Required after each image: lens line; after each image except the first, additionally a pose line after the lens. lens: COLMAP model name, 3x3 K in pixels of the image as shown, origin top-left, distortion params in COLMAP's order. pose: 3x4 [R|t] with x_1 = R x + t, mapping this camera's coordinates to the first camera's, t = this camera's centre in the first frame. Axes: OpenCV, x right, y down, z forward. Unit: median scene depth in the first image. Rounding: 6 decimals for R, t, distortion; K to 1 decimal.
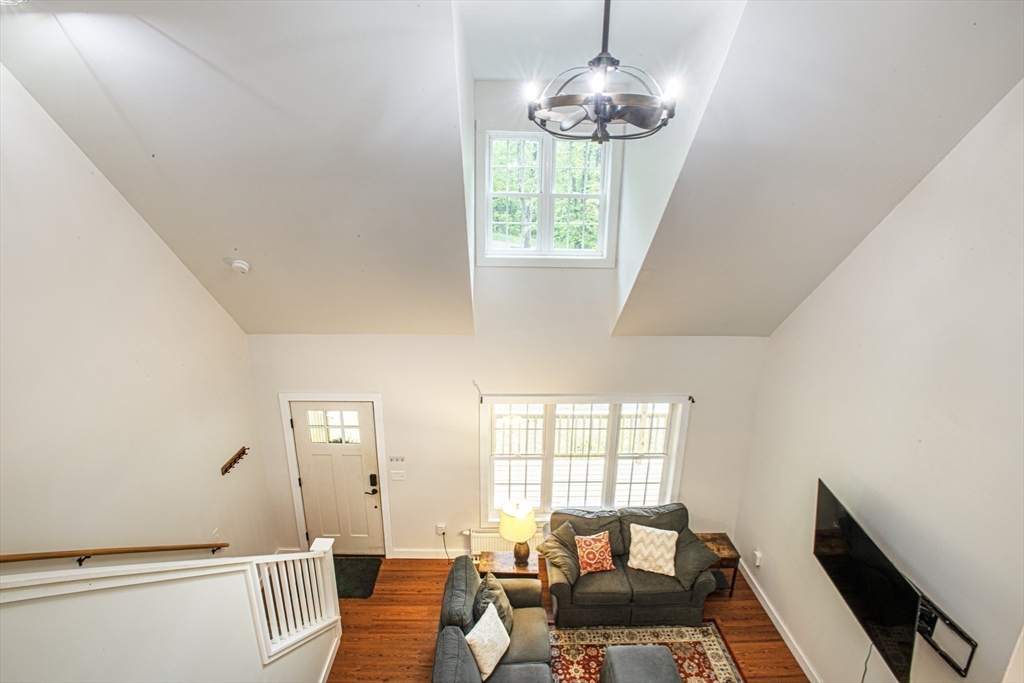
lens RADIAL K [[500.9, 0, 541.3], [0, 500.9, 350.1], [0, 0, 1]] dist [0.000573, 0.002232]
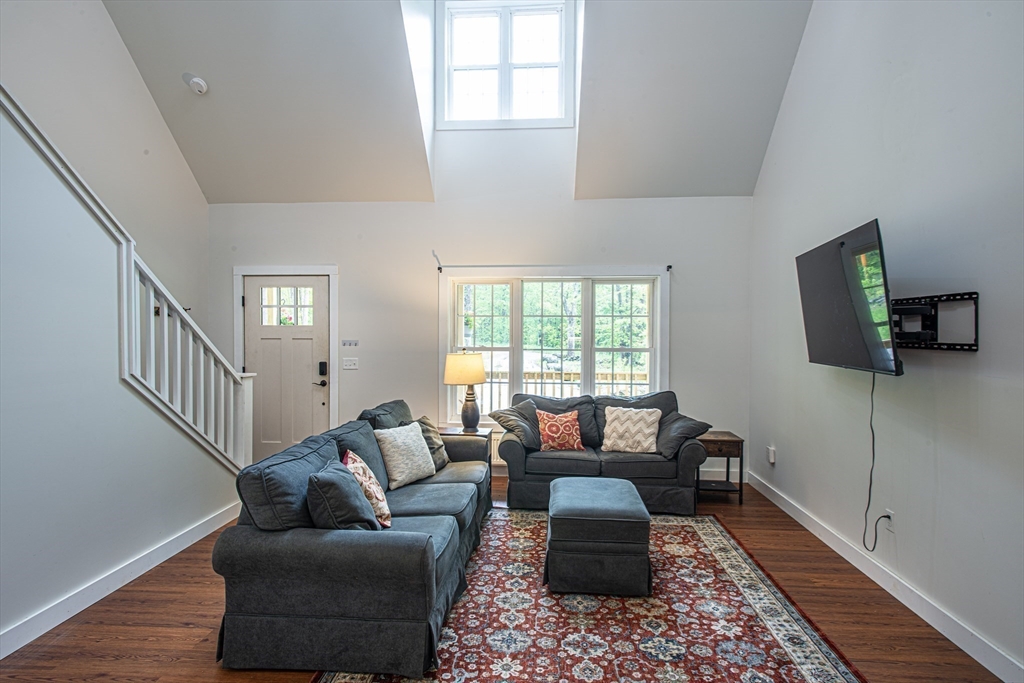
lens RADIAL K [[546.1, 0, 535.4], [0, 546.1, 333.4], [0, 0, 1]] dist [0.065935, 0.000632]
pose [[0.993513, -0.027785, -0.110275, 0.170847], [-0.005949, 0.955668, -0.294386, 0.518002], [0.113566, 0.293132, 0.949303, 0.073889]]
